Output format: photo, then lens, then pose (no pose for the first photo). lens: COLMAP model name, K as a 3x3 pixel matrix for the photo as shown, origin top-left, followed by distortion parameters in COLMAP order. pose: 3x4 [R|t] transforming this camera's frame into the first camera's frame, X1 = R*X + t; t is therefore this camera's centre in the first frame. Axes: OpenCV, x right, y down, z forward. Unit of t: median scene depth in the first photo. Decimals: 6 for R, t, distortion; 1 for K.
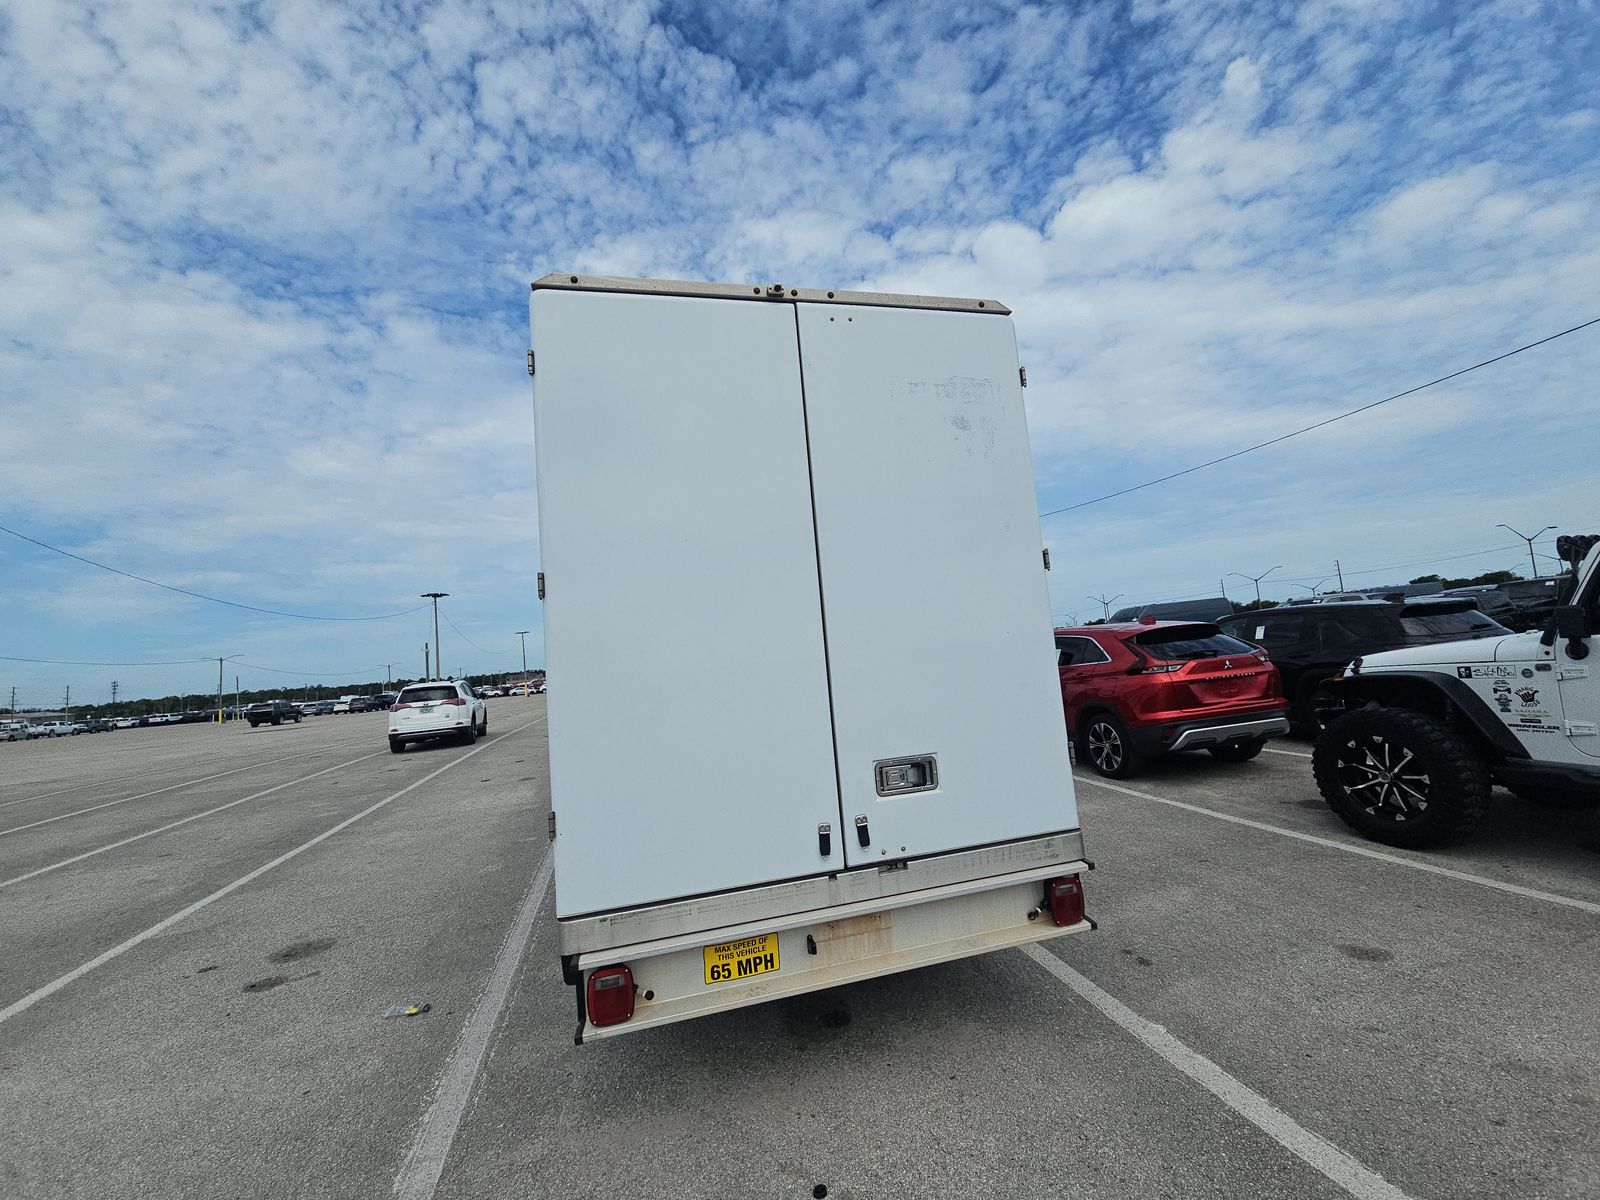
lens RADIAL K [[647.2, 0, 800.0], [0, 647.2, 600.0], [0, 0, 1]] dist [0.016246, -0.012698]
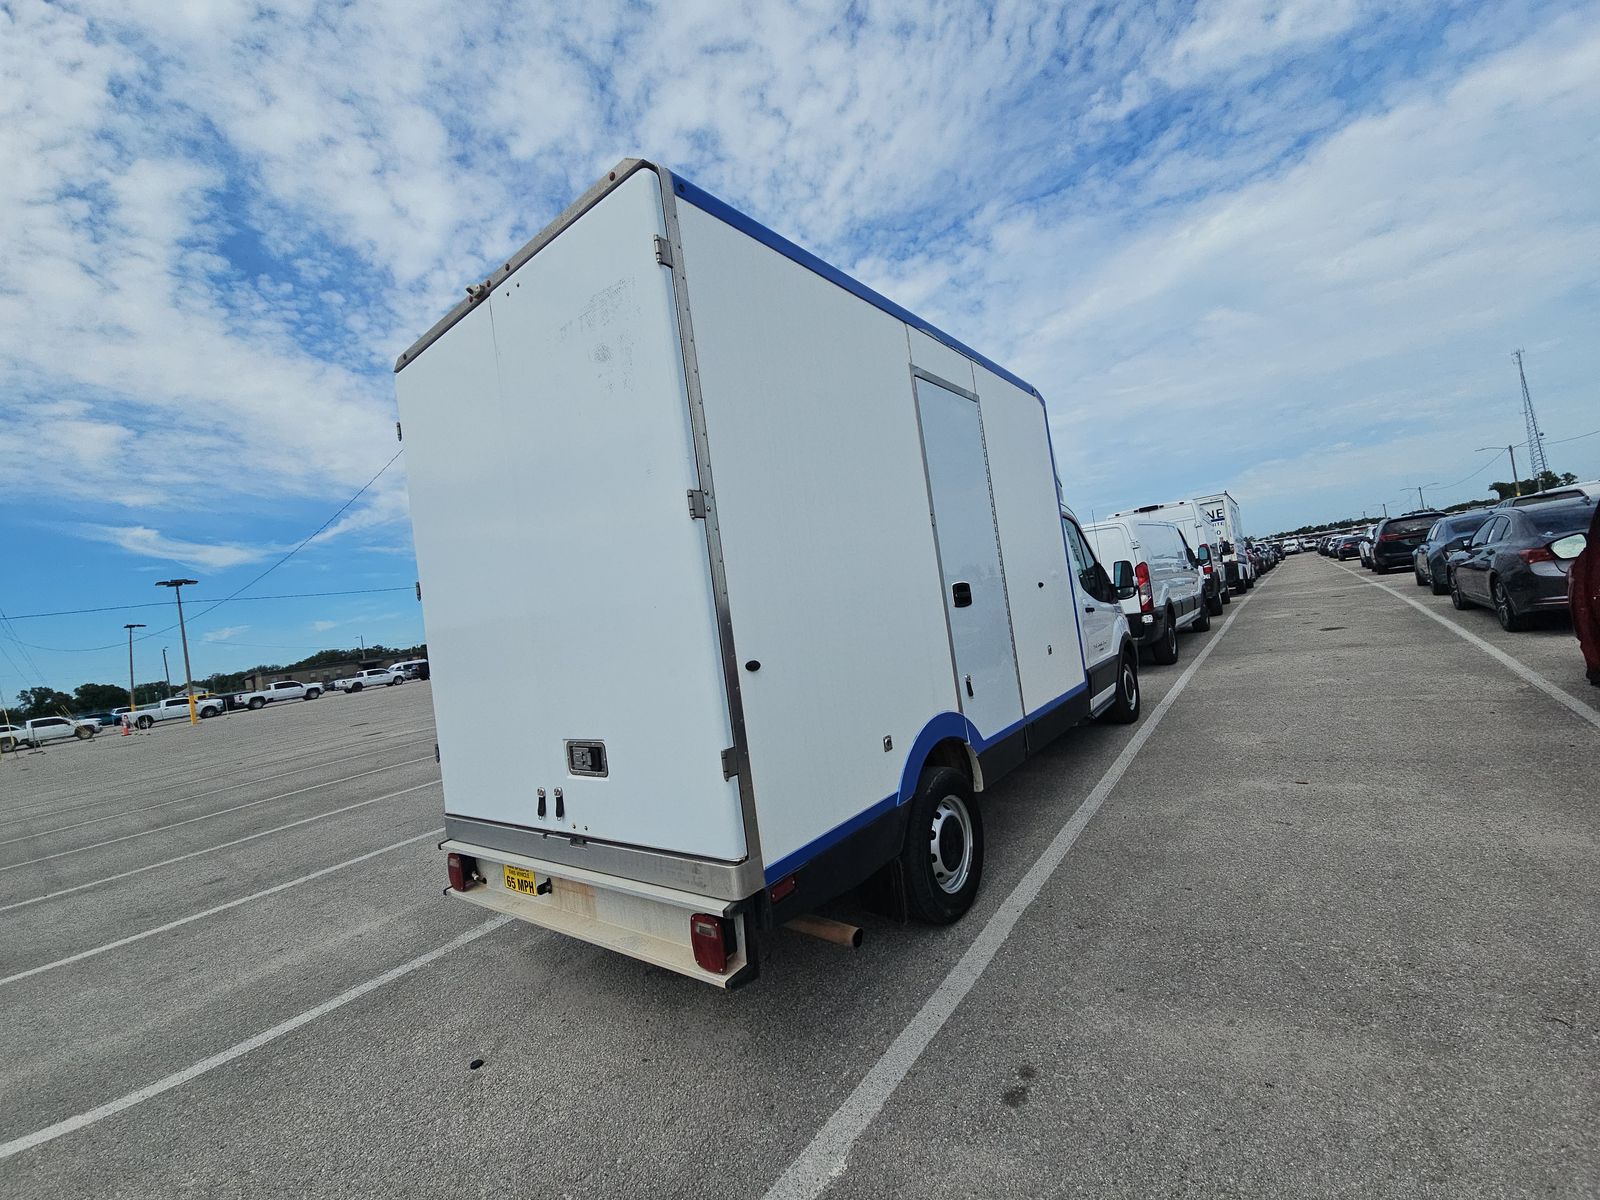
lens RADIAL K [[647.2, 0, 800.0], [0, 647.2, 600.0], [0, 0, 1]] dist [0.016246, -0.012698]
pose [[0.619240, -0.017234, -0.785013, 1.053506], [0.158163, 0.982005, 0.103205, -0.013715], [0.769107, -0.188069, 0.610822, 0.642141]]
